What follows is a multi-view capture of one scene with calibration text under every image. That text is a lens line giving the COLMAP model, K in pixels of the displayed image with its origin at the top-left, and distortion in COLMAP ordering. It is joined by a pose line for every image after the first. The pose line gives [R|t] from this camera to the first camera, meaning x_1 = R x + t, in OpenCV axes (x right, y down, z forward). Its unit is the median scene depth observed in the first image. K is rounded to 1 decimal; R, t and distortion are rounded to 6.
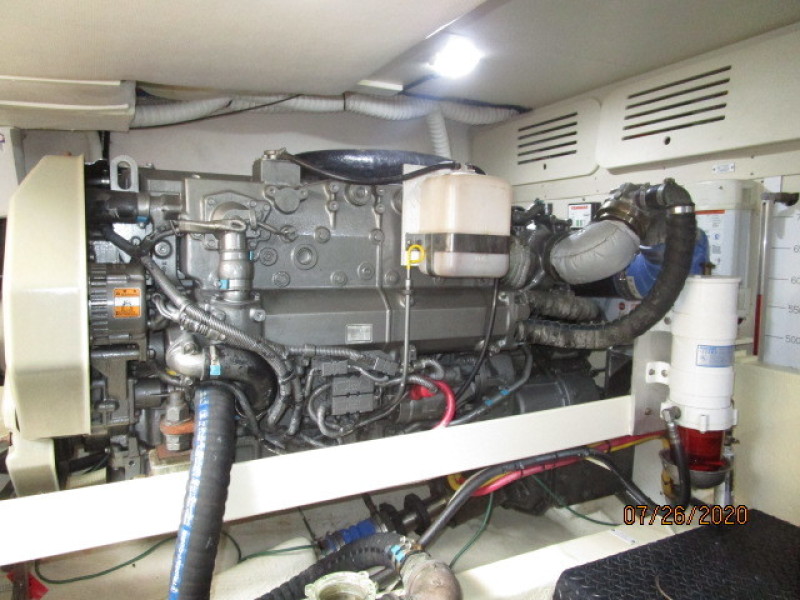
lens RADIAL K [[573.0, 0, 399.9], [0, 573.0, 299.5], [0, 0, 1]] dist [-0.024044, -0.010092]
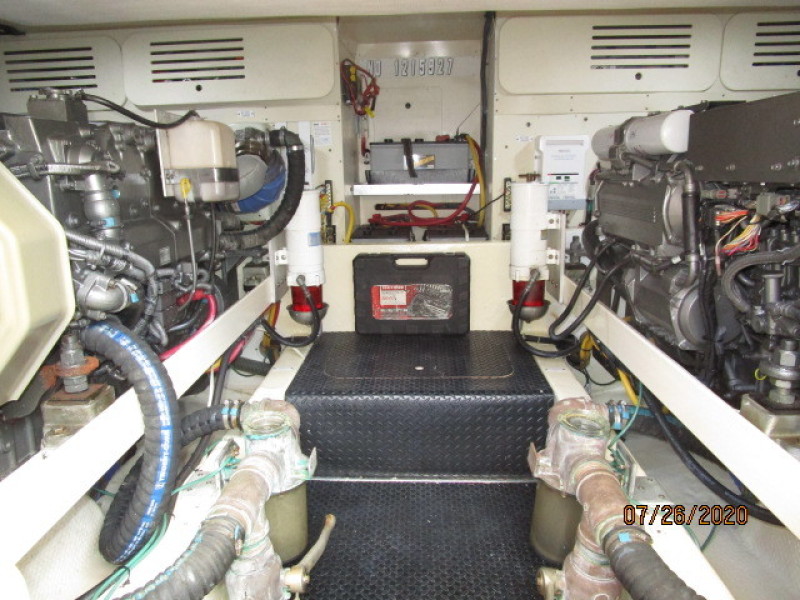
lens RADIAL K [[573.0, 0, 401.0], [0, 573.0, 299.9], [0, 0, 1]] dist [-0.024044, -0.010092]
pose [[0.508559, -0.214971, 0.833760, -0.653593], [0.108192, 0.976611, 0.185810, -0.009058], [-0.854203, -0.004289, 0.519922, -0.058839]]
